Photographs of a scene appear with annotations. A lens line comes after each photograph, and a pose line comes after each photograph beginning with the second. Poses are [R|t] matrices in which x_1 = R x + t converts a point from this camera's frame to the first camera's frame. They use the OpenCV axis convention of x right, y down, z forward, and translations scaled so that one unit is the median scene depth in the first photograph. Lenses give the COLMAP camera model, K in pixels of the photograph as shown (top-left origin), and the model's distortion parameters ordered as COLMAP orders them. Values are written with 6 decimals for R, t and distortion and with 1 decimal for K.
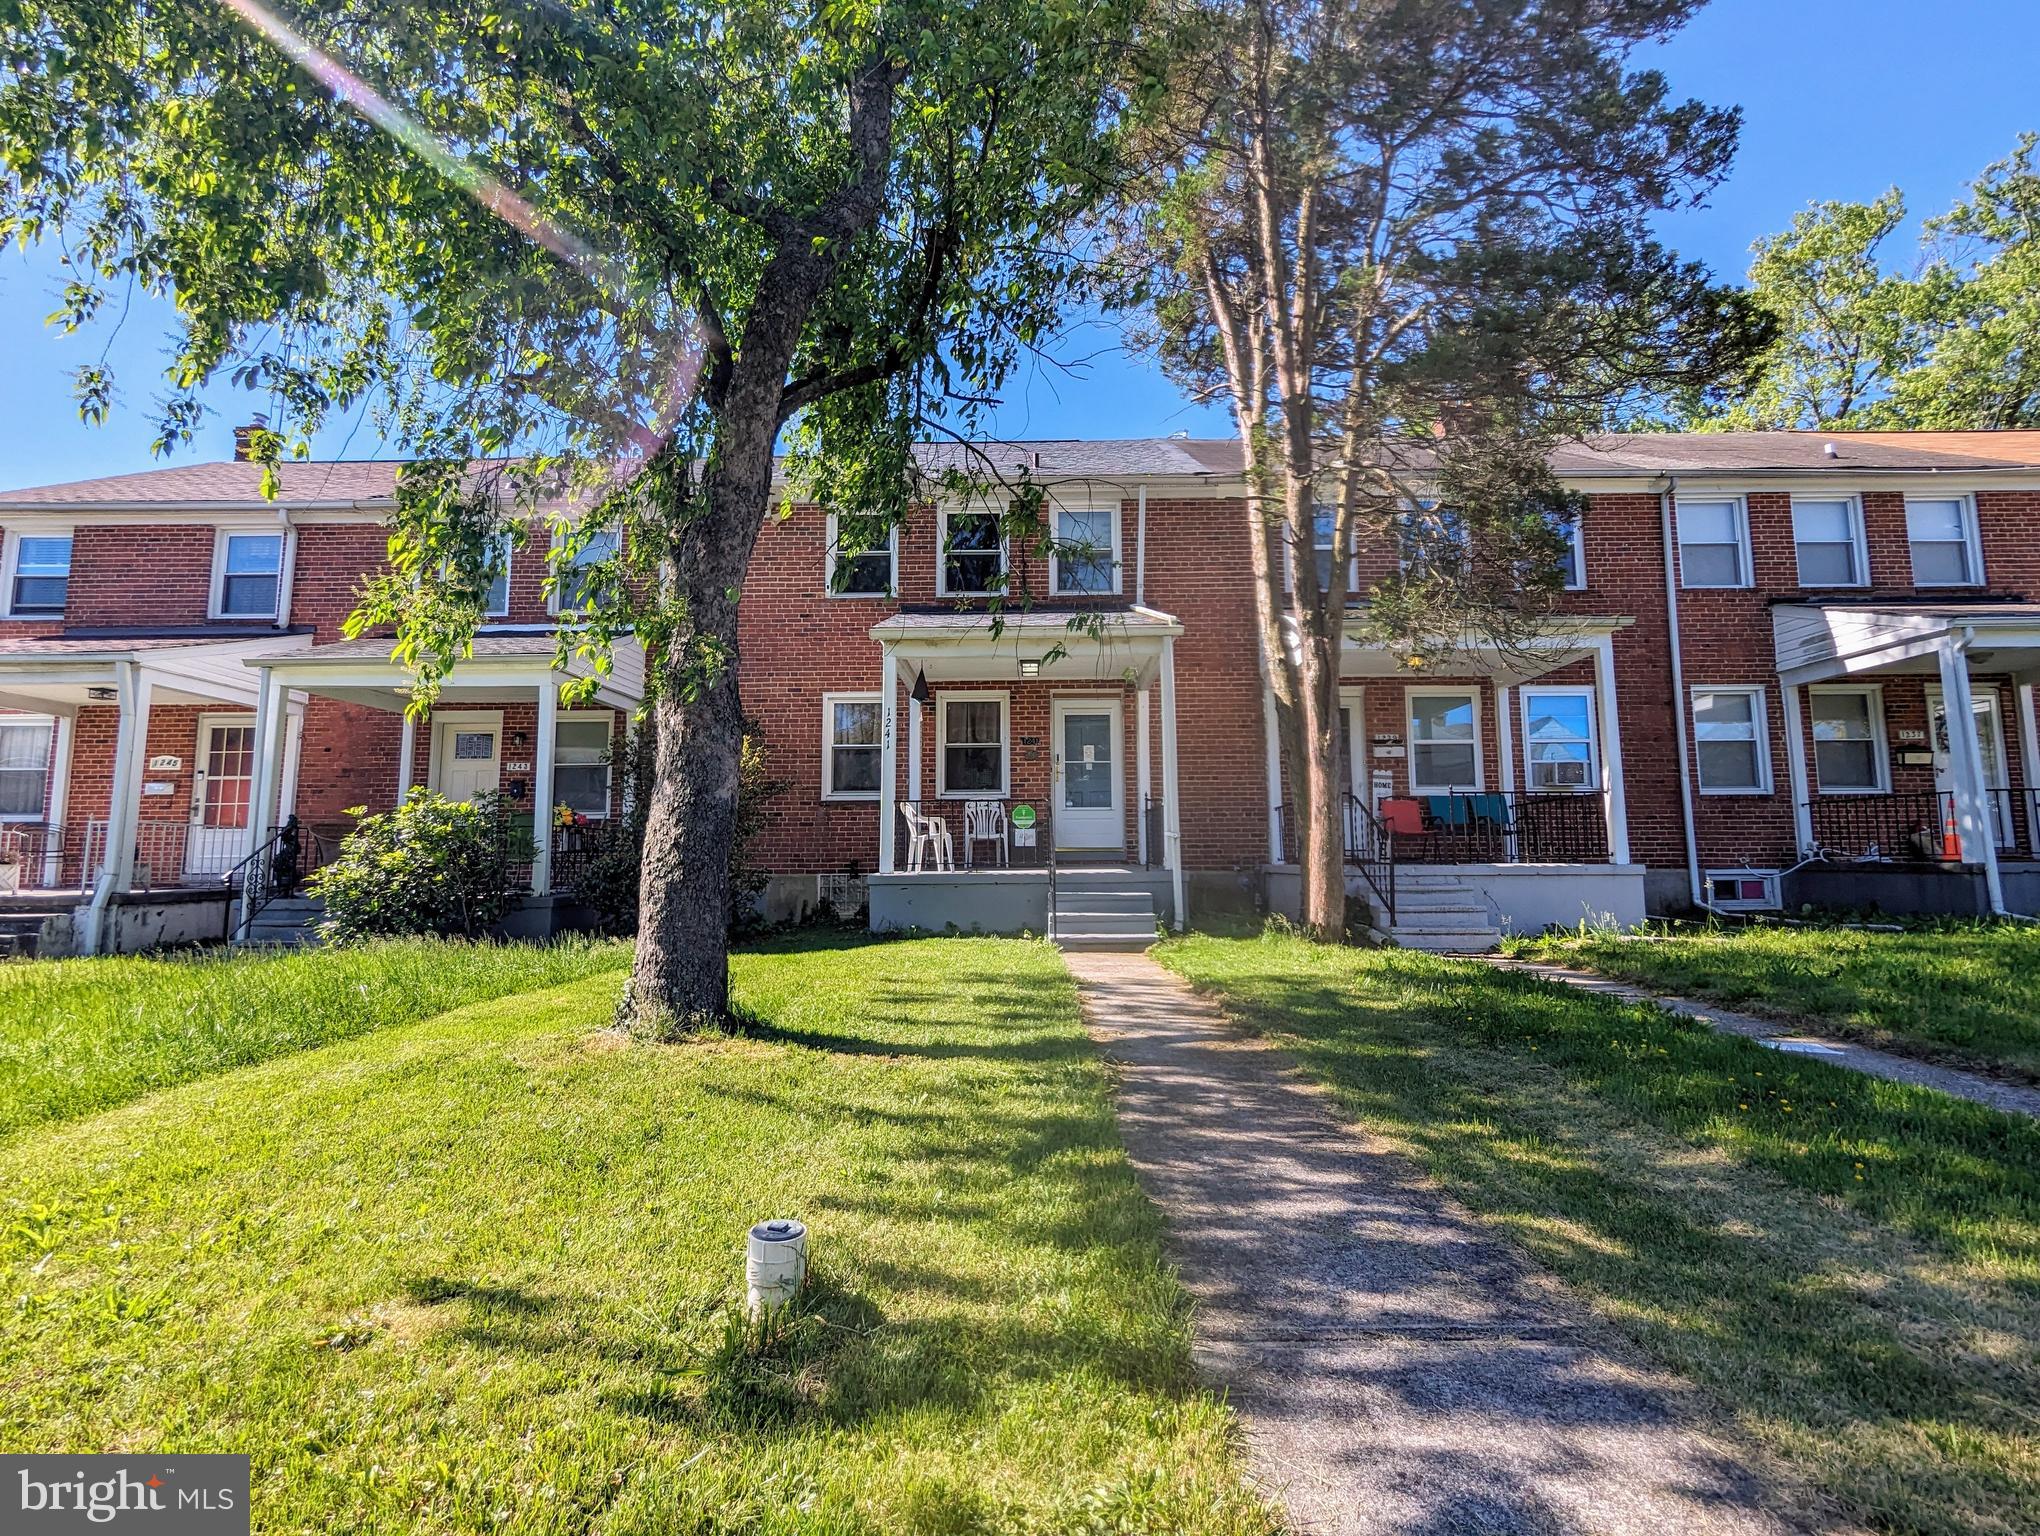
lens RADIAL K [[969.7, 0, 1018.0], [0, 969.7, 765.2], [0, 0, 1]] dist [0.000343, -0.001508]
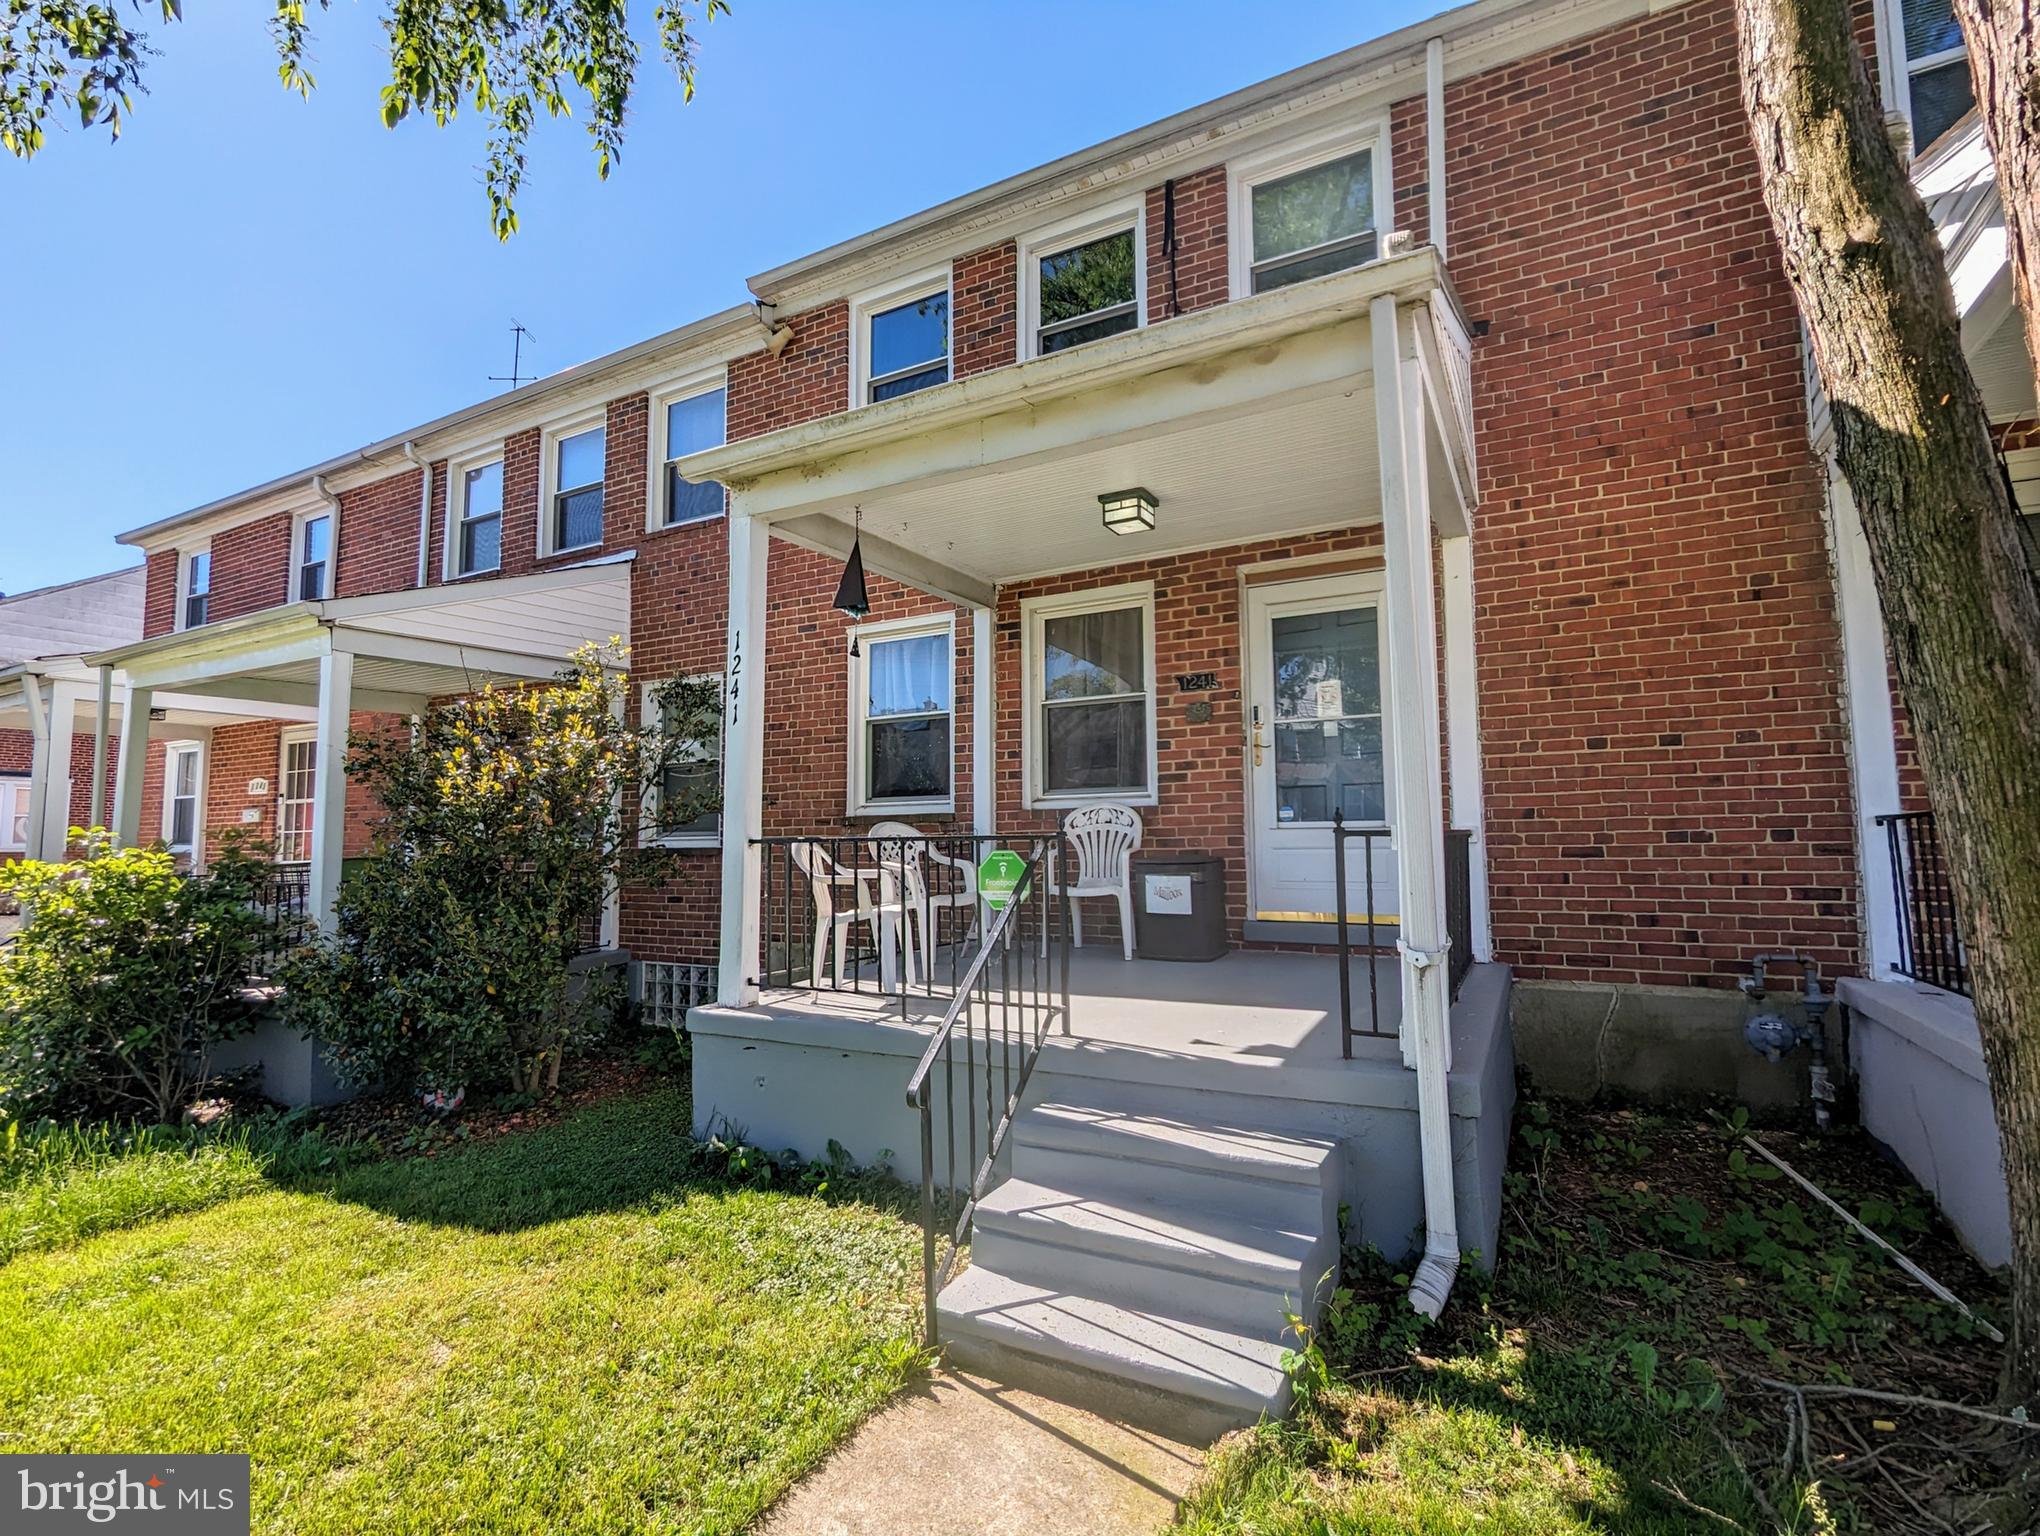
lens RADIAL K [[969.7, 0, 1023.7], [0, 969.7, 757.1], [0, 0, 1]] dist [0.000343, -0.001508]
pose [[0.888178, -0.046543, -0.457137, 0.151222], [0.057633, 0.998284, 0.010336, 0.002008], [0.455871, -0.035527, 0.889336, 0.544039]]
